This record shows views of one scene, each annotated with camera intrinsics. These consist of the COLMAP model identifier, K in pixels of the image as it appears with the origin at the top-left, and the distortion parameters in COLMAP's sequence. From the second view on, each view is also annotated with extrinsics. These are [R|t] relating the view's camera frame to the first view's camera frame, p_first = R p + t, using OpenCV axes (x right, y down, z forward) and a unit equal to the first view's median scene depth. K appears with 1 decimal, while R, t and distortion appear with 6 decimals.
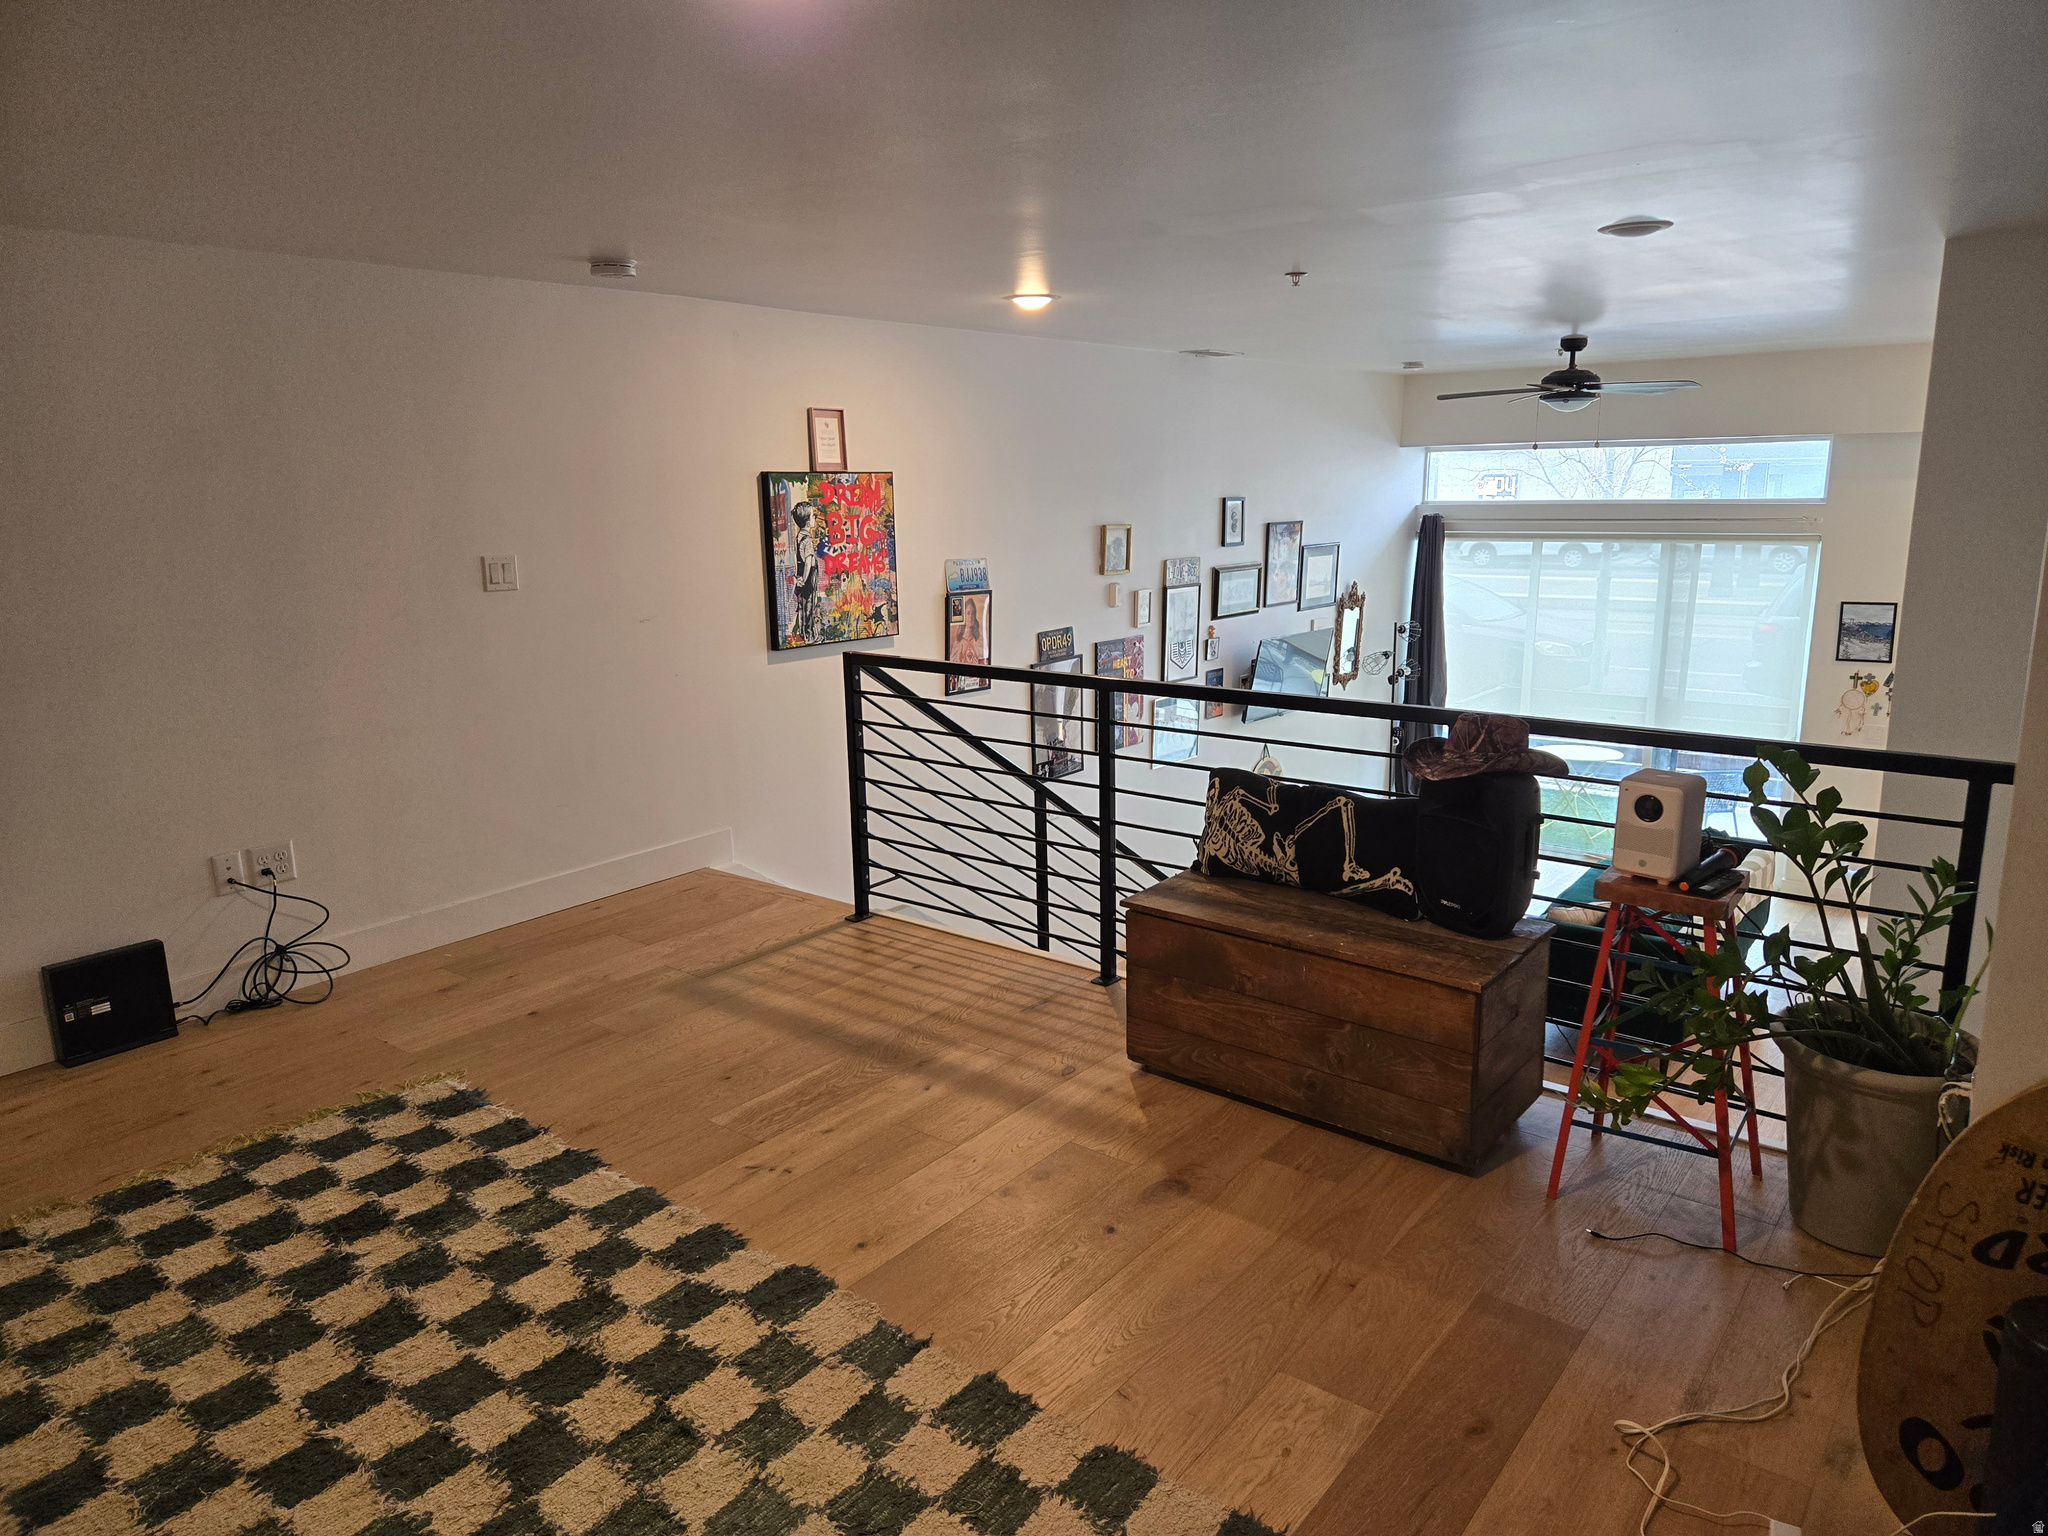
lens RADIAL K [[1368.5, 0, 1034.1], [0, 1368.5, 774.5], [0, 0, 1]] dist [0.082898, -0.081272]
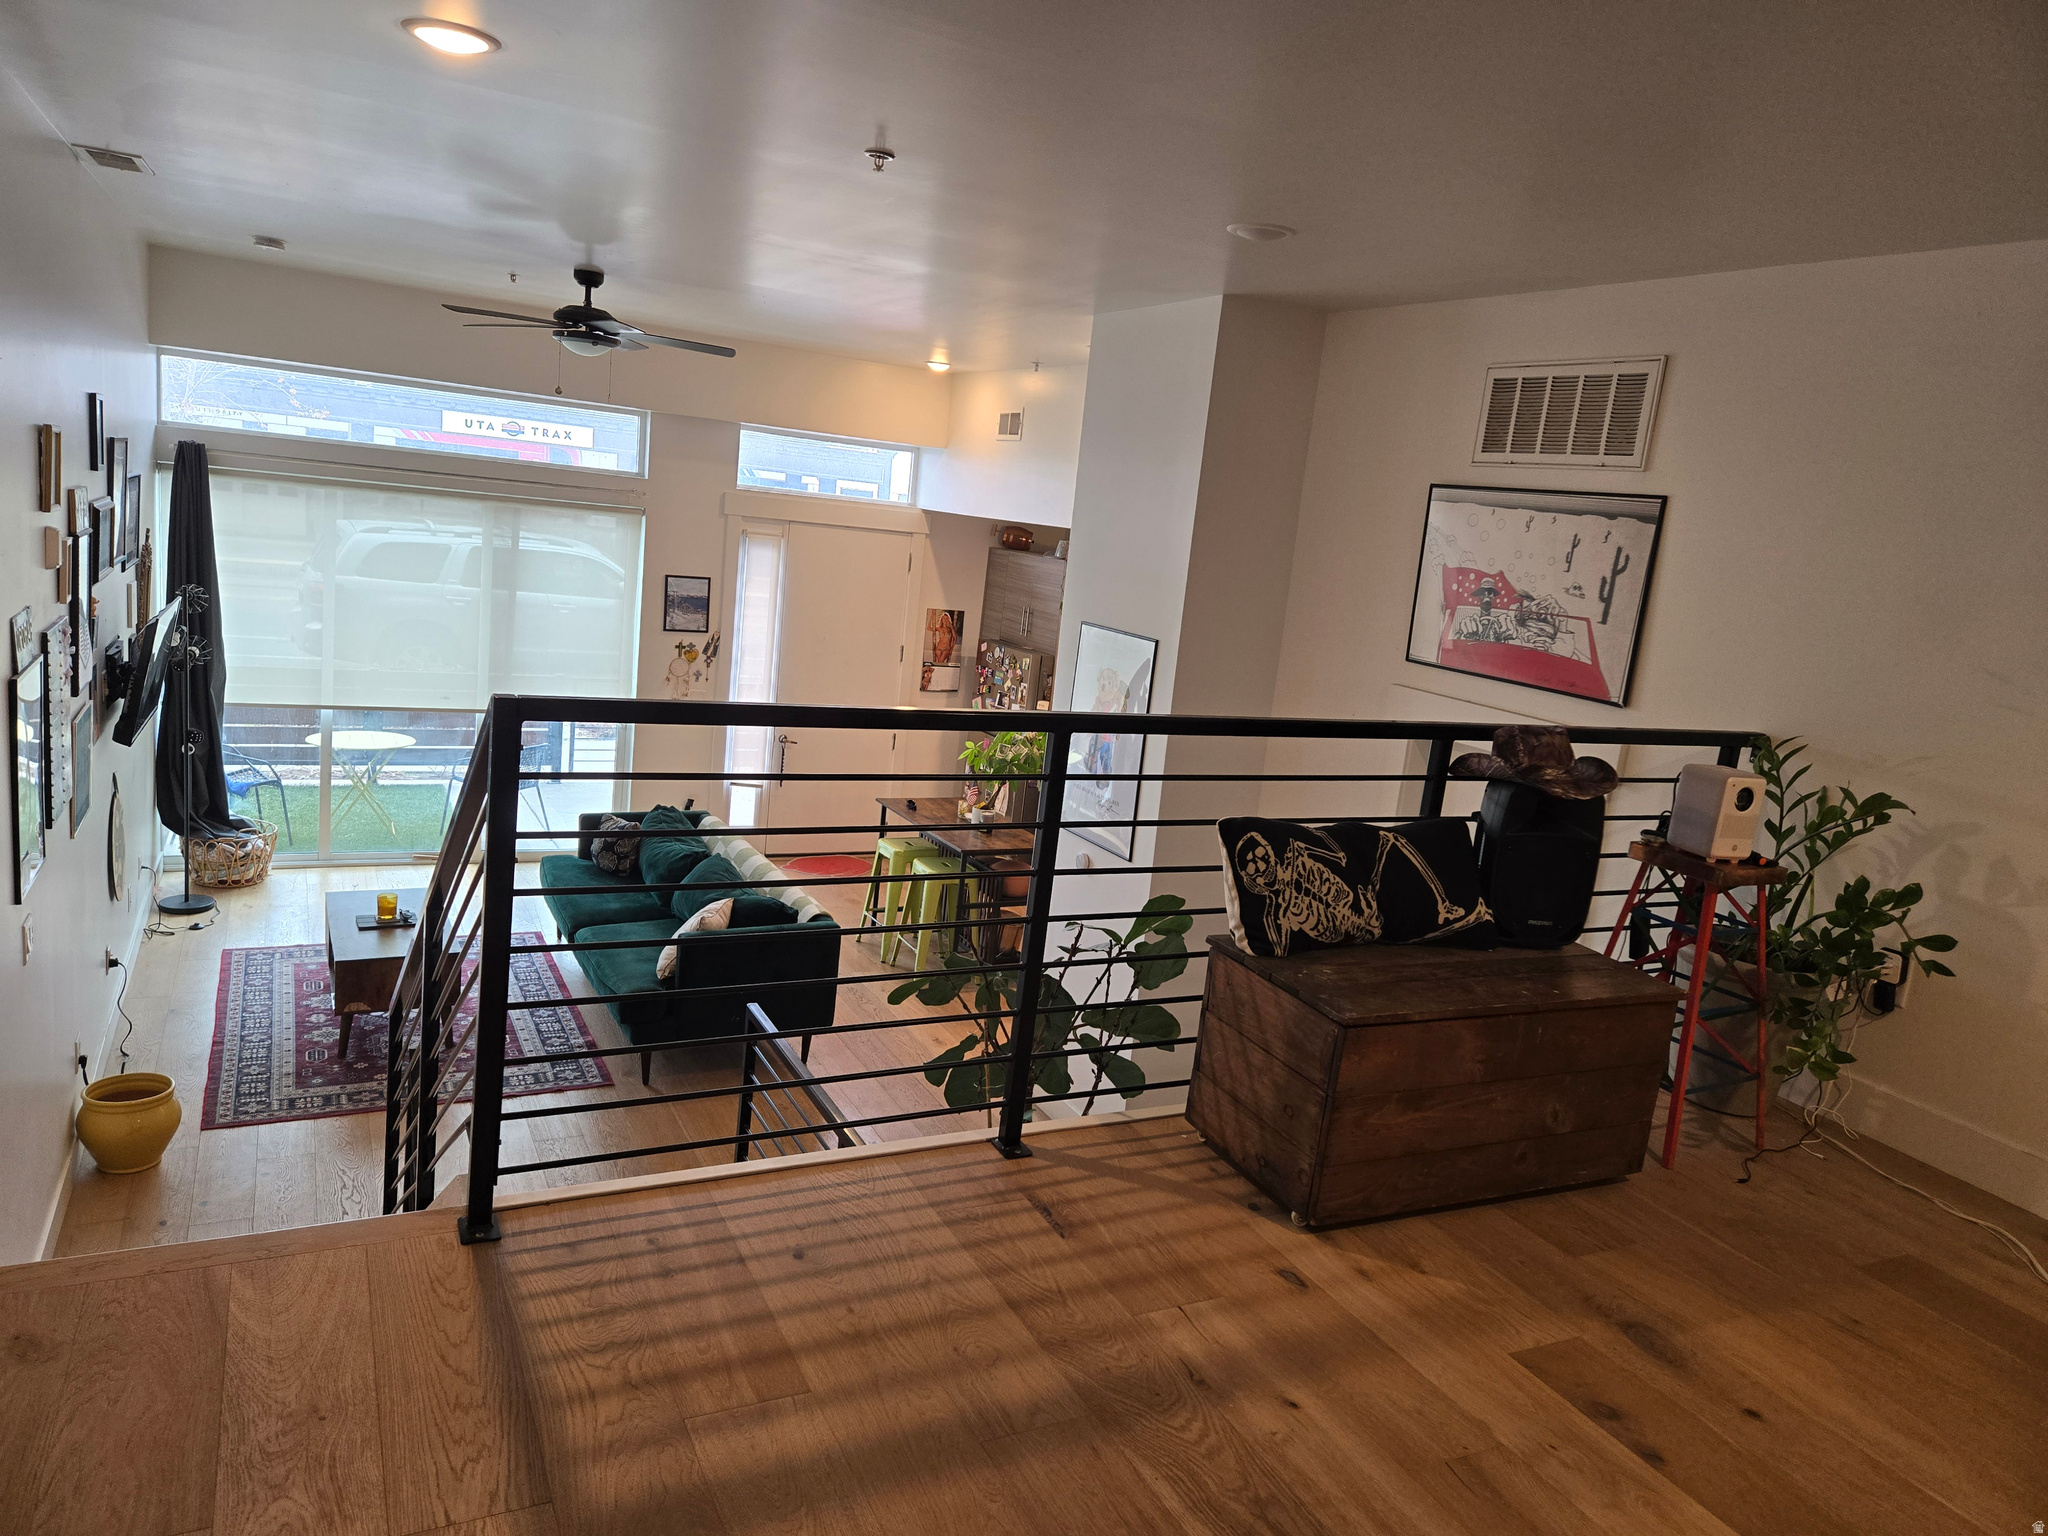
lens RADIAL K [[1368.5, 0, 1034.1], [0, 1368.5, 774.5], [0, 0, 1]] dist [0.082898, -0.081272]
pose [[0.412908, -0.118393, 0.903045, -0.404807], [0.084785, 0.992206, 0.091315, -0.073243], [-0.906818, 0.038860, 0.419728, 0.513886]]
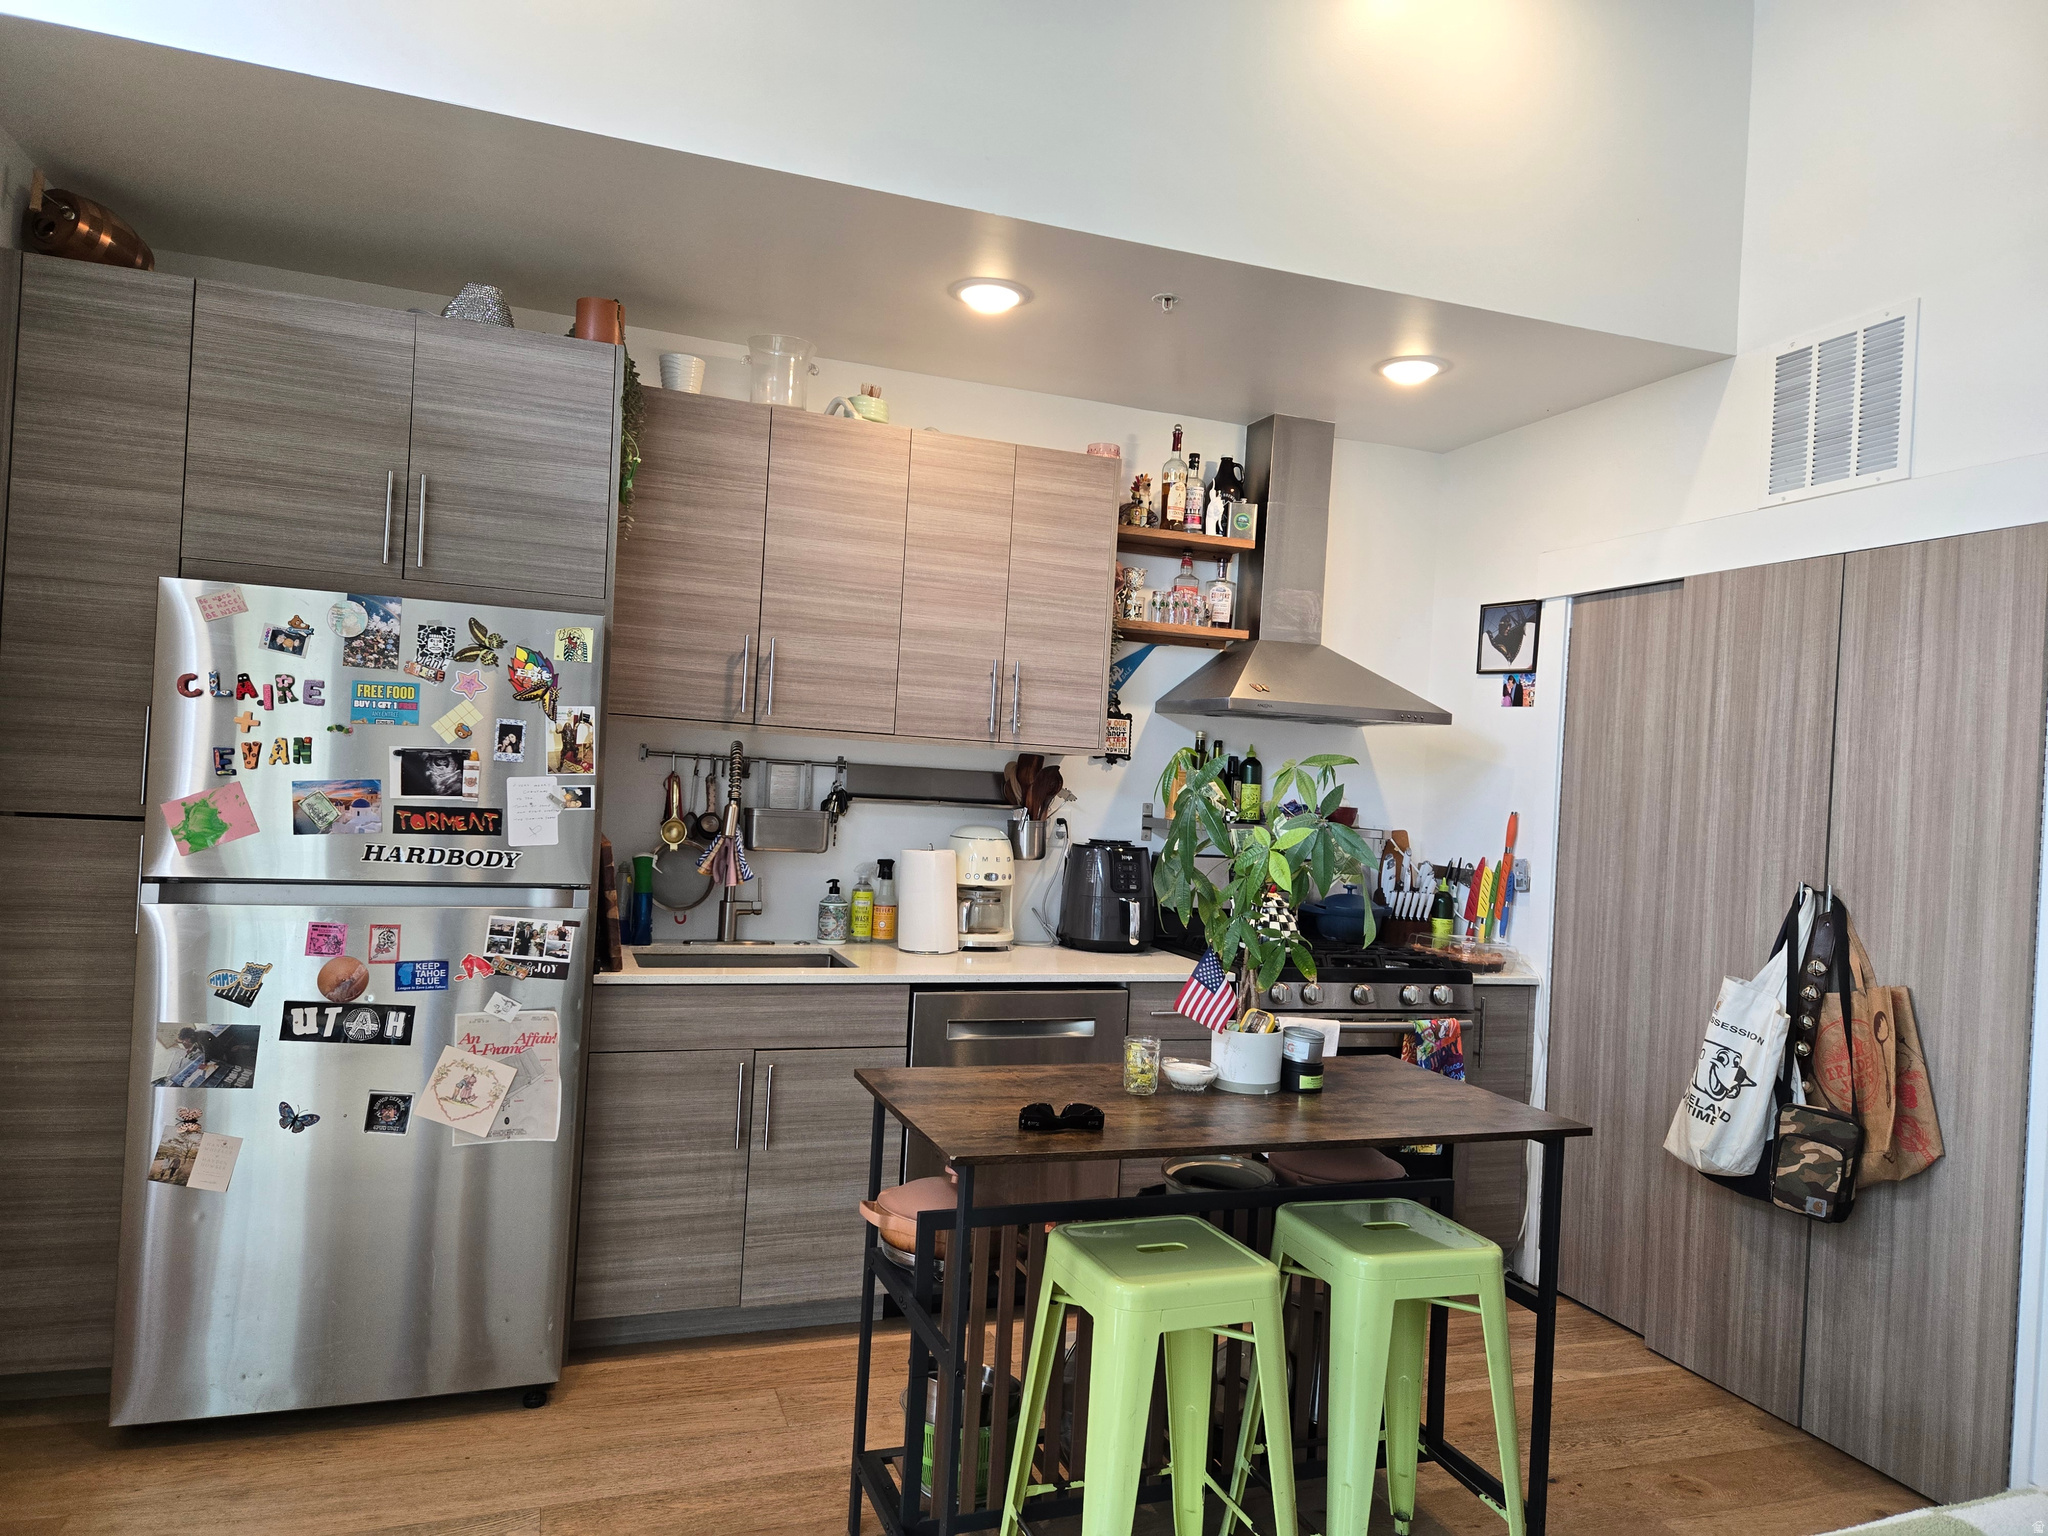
lens RADIAL K [[1368.5, 0, 1034.1], [0, 1368.5, 774.5], [0, 0, 1]] dist [0.082898, -0.081272]
pose [[-0.841495, -0.034785, 0.539143, 0.666427], [0.071631, 0.981932, 0.175155, -0.087544], [-0.535495, 0.186012, -0.823799, 1.573863]]
